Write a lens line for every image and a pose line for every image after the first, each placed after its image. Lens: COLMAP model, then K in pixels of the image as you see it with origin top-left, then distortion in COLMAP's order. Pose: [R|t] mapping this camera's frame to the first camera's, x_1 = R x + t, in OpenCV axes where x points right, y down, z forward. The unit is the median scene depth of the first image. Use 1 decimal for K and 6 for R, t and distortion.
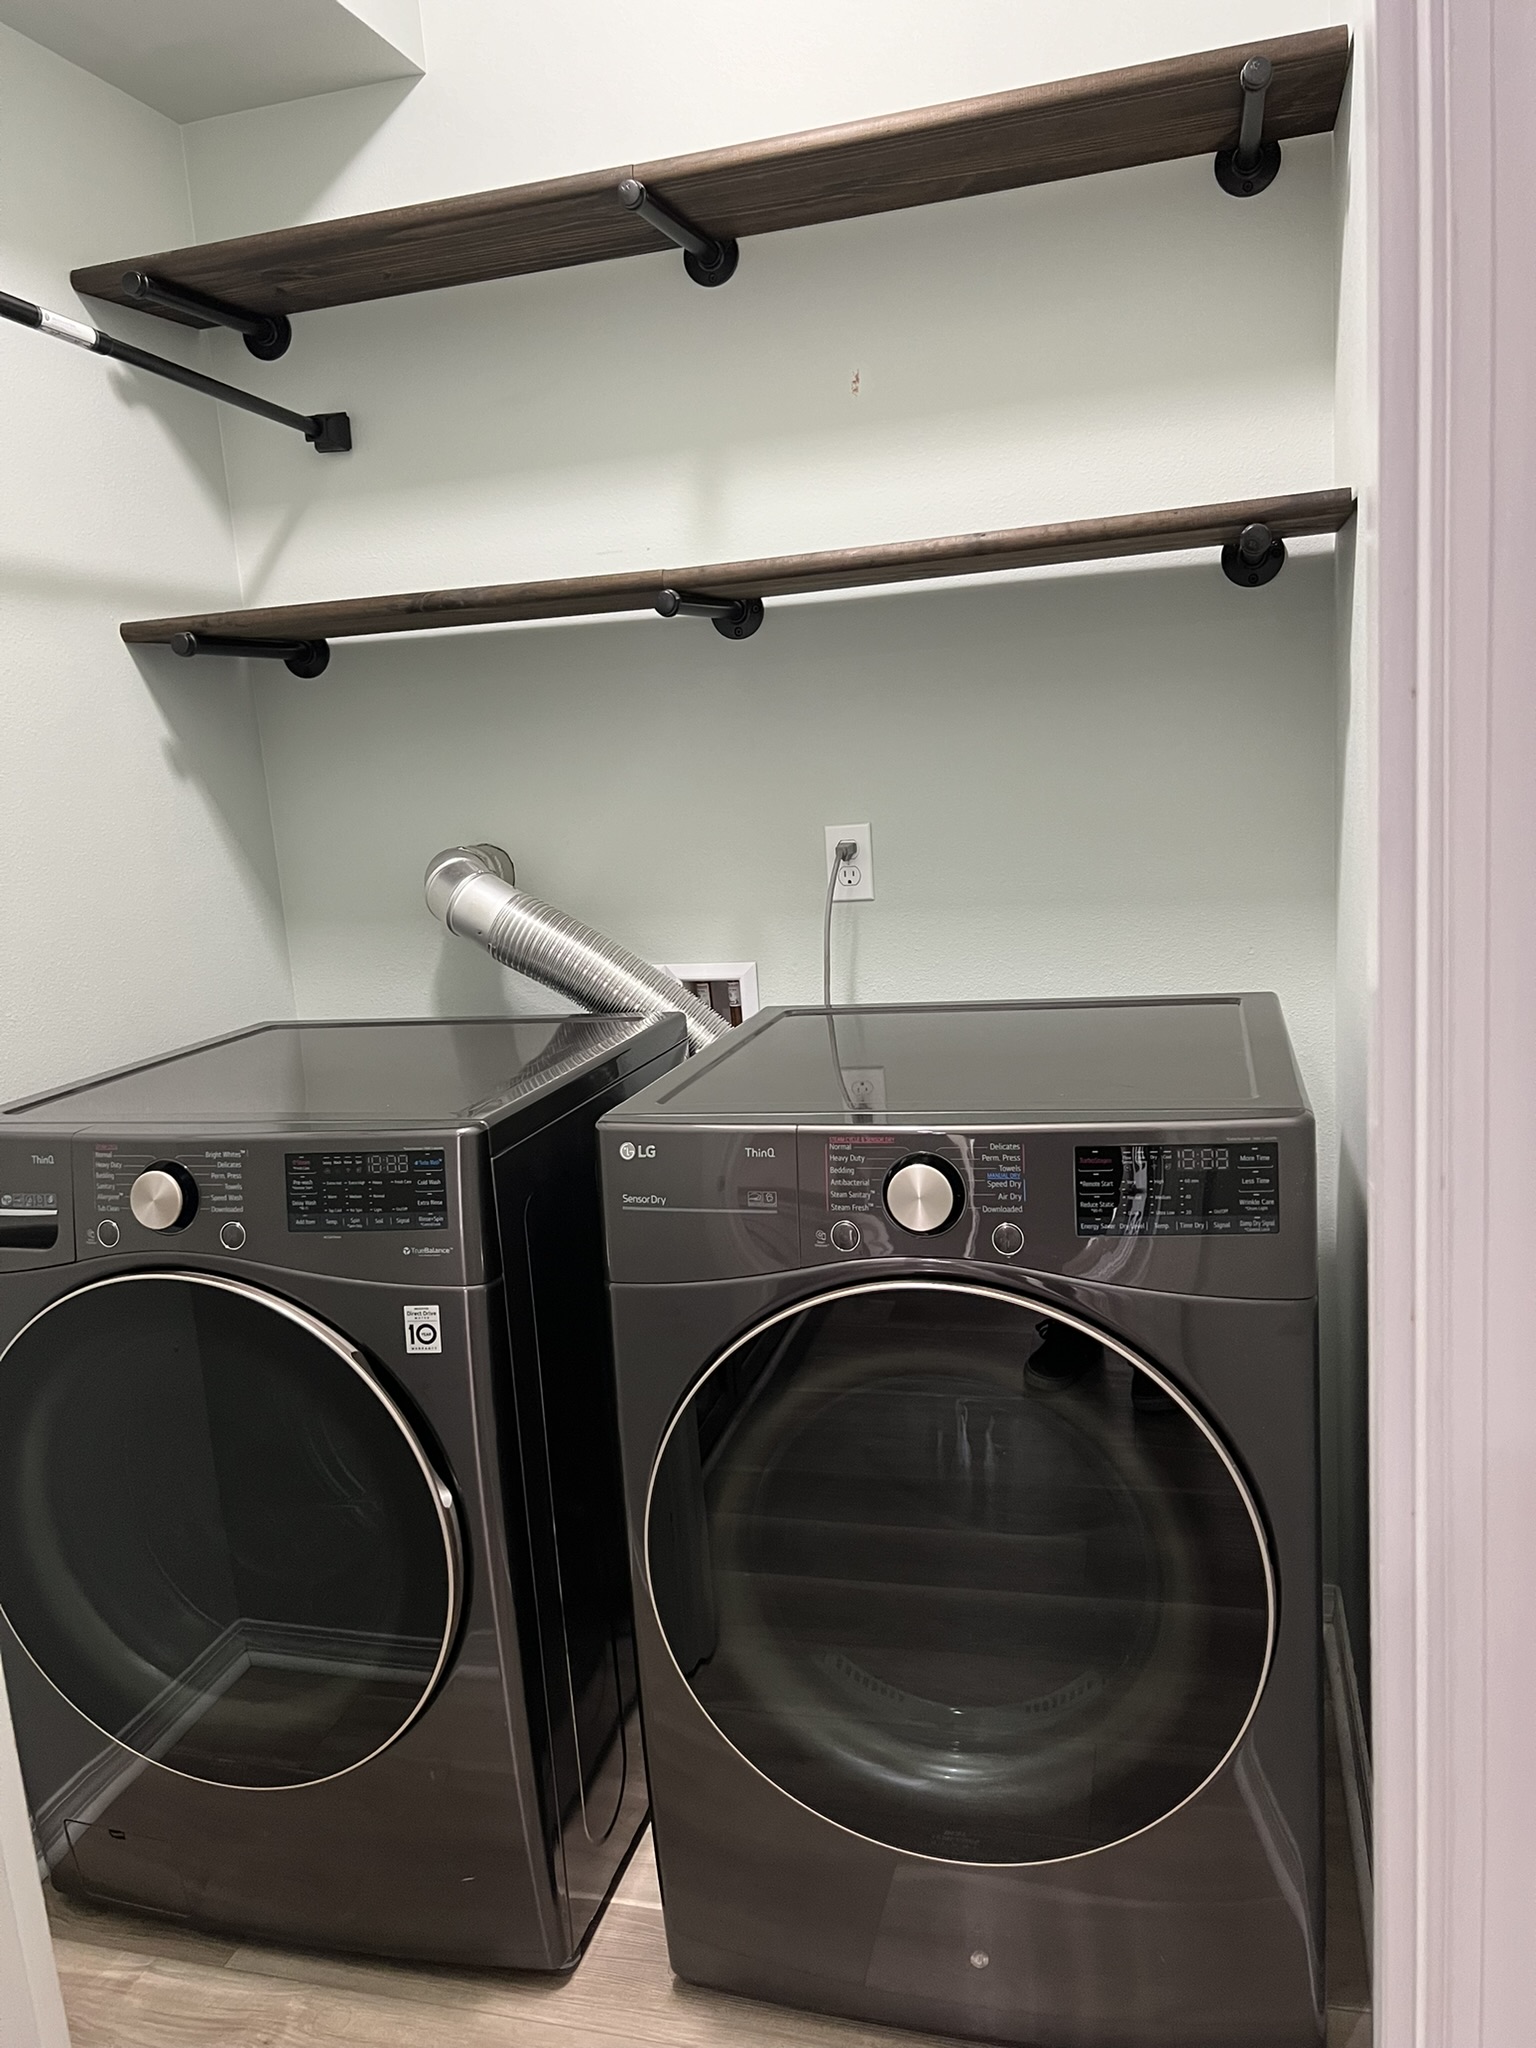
lens RADIAL K [[1544.4, 0, 768.0], [0, 1544.4, 1024.0], [0, 0, 1]] dist [-0.000128, -0.004424]
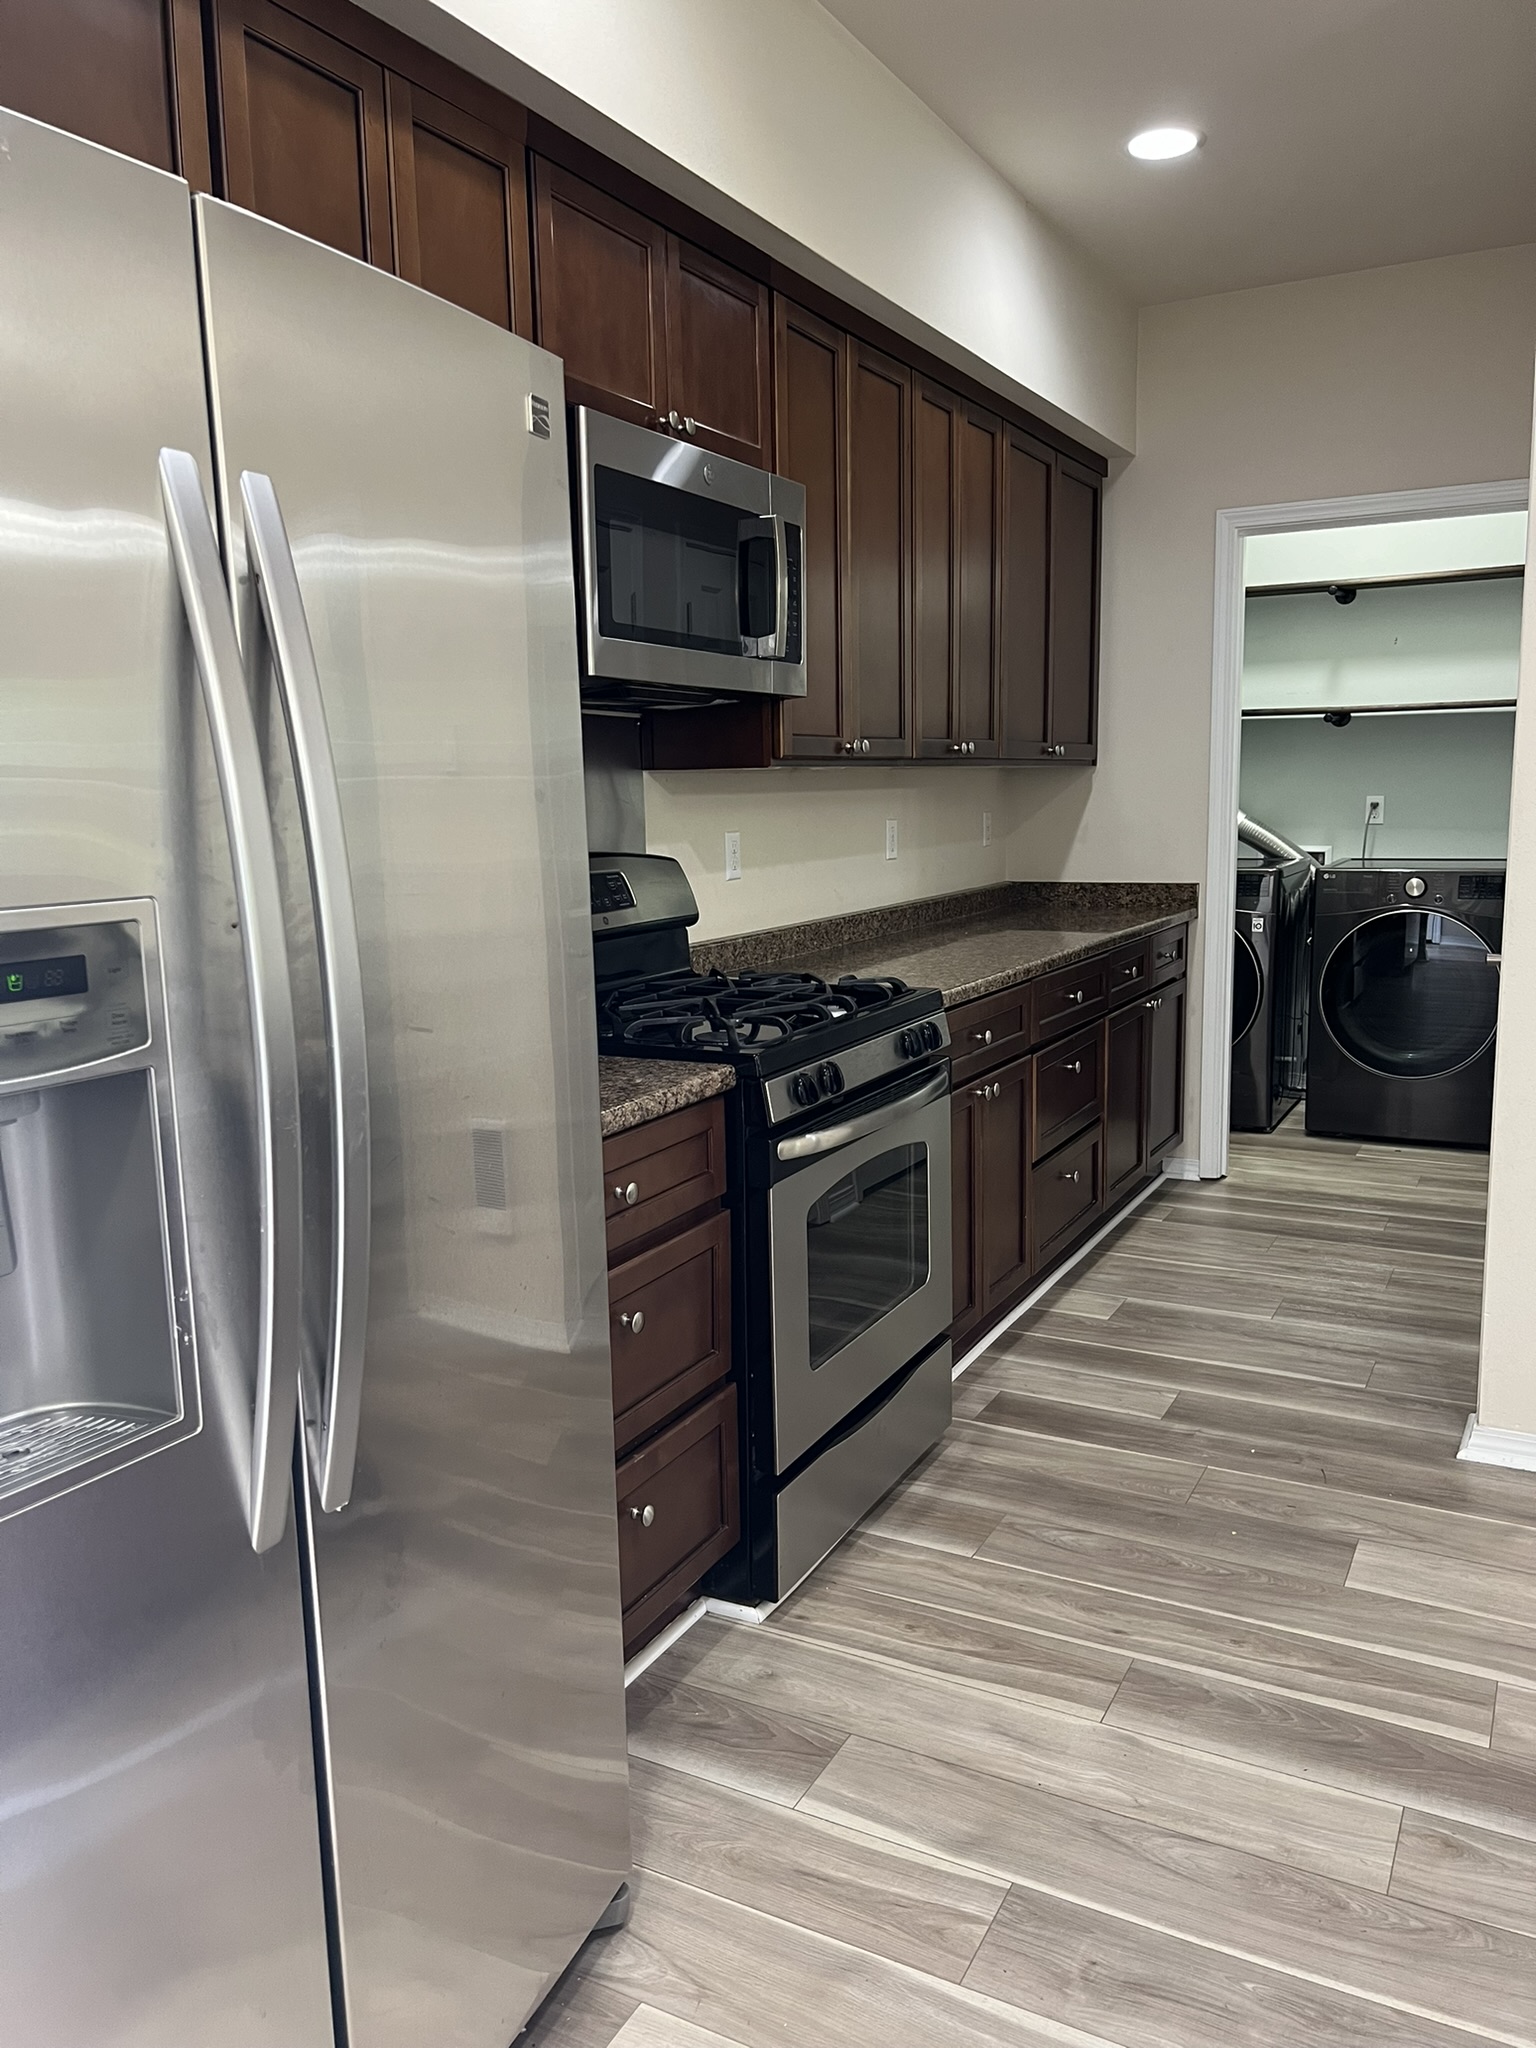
lens RADIAL K [[1544.4, 0, 768.0], [0, 1544.4, 1024.0], [0, 0, 1]] dist [-0.000128, -0.004424]
pose [[0.975304, 0.087032, -0.202997, -0.410712], [-0.088459, 0.996078, 0.002054, 0.365366], [0.202379, 0.015954, 0.979177, -1.903432]]
